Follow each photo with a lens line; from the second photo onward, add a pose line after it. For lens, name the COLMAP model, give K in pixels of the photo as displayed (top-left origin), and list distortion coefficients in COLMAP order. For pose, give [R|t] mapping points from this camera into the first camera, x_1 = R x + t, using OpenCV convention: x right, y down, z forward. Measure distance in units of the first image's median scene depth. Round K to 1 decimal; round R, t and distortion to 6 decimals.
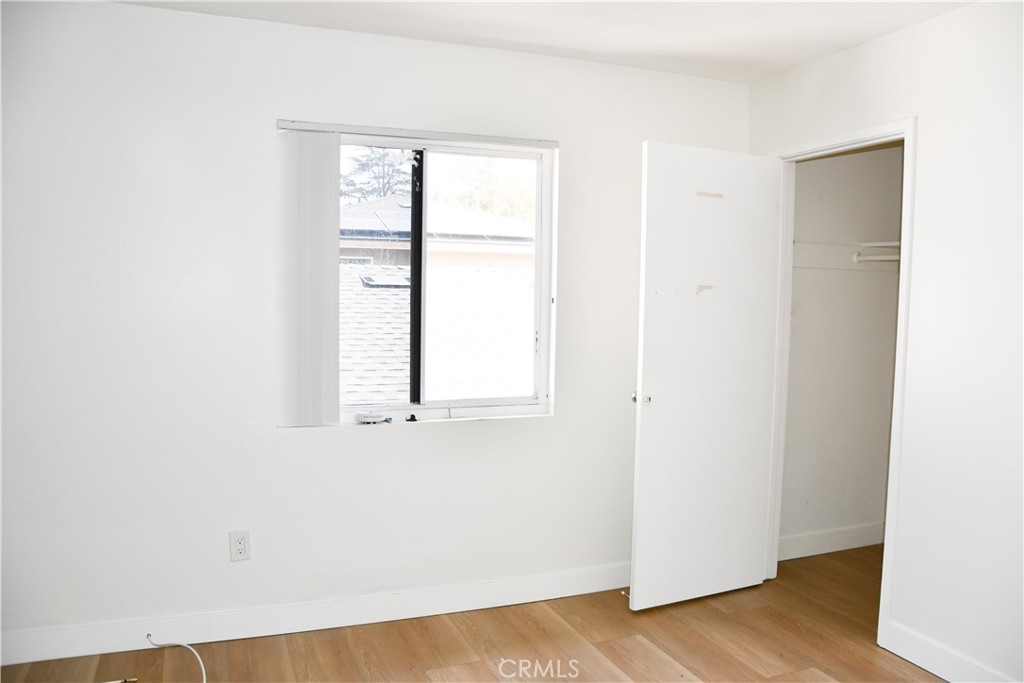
lens RADIAL K [[798.8, 0, 516.3], [0, 798.8, 351.1], [0, 0, 1]] dist [-0.165680, 0.129836]
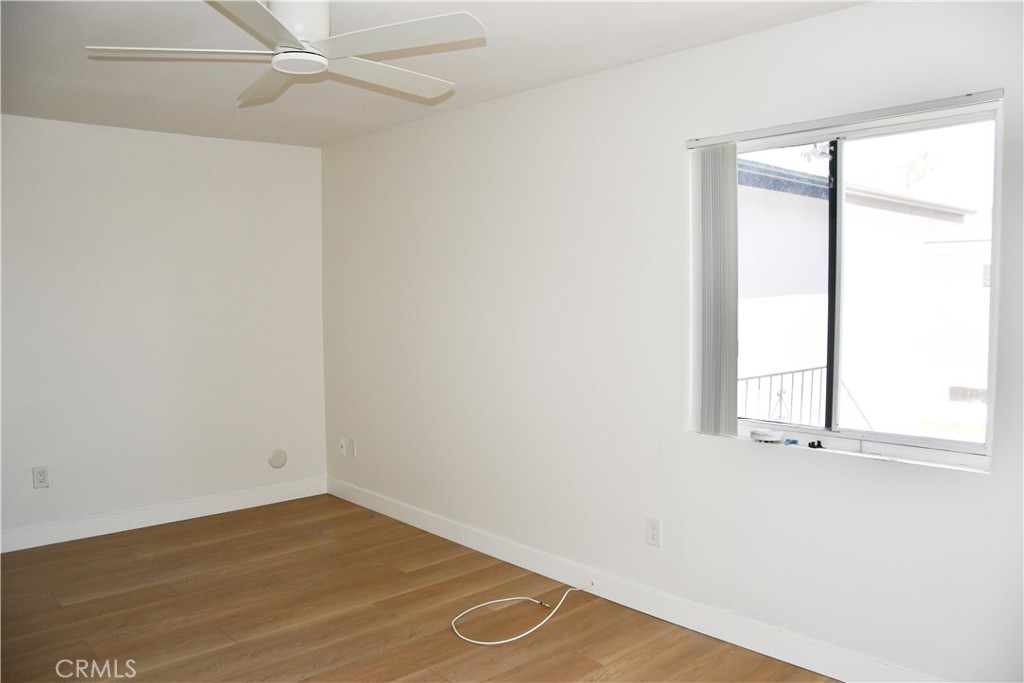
lens RADIAL K [[798.8, 0, 516.3], [0, 798.8, 351.1], [0, 0, 1]] dist [-0.165680, 0.129836]
pose [[0.333589, 0.041823, -0.941790, 0.579737], [-0.072543, 0.997192, 0.018588, -0.011408], [0.939923, 0.062120, 0.335686, 0.393154]]
